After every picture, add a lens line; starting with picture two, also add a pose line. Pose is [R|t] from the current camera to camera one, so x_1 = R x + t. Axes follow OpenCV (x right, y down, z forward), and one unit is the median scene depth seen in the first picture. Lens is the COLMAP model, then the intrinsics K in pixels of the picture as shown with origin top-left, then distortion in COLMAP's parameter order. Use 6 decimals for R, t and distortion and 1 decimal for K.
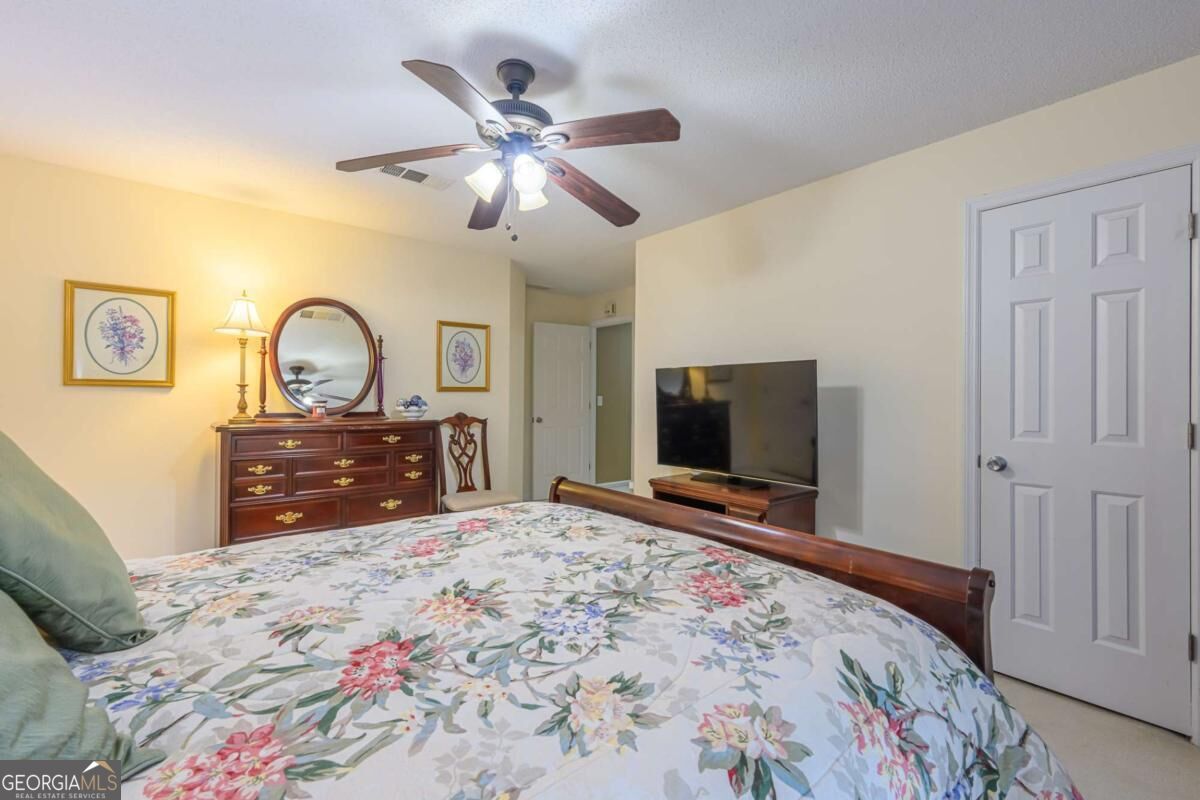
lens RADIAL K [[490.9, 0, 622.5], [0, 490.9, 391.5], [0, 0, 1]] dist [-0.014610, -0.000036]
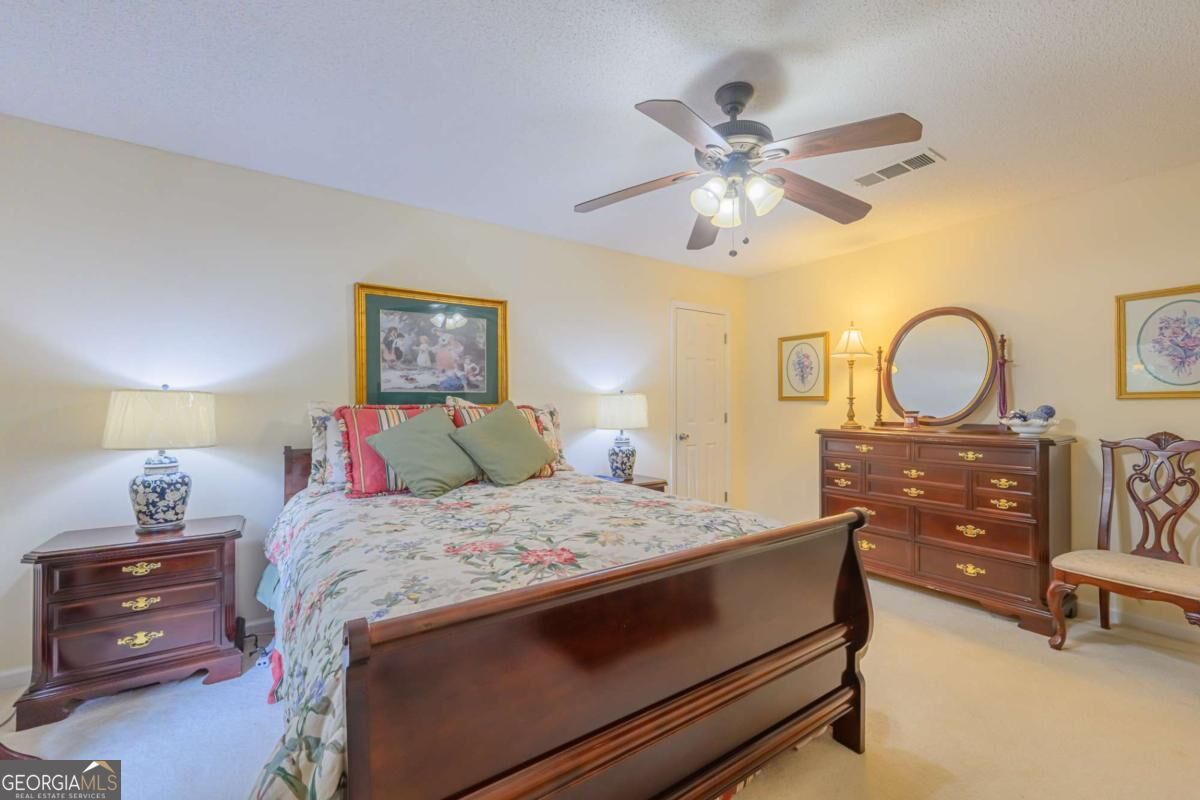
lens RADIAL K [[474.6, 0, 600.9], [0, 474.6, 397.0], [0, 0, 1]] dist [0.000987, 0.001175]
pose [[-0.084418, -0.024535, -0.996128, 0.475146], [0.009349, 0.999633, -0.025413, 0.008758], [0.996387, -0.011458, -0.084157, 0.471815]]
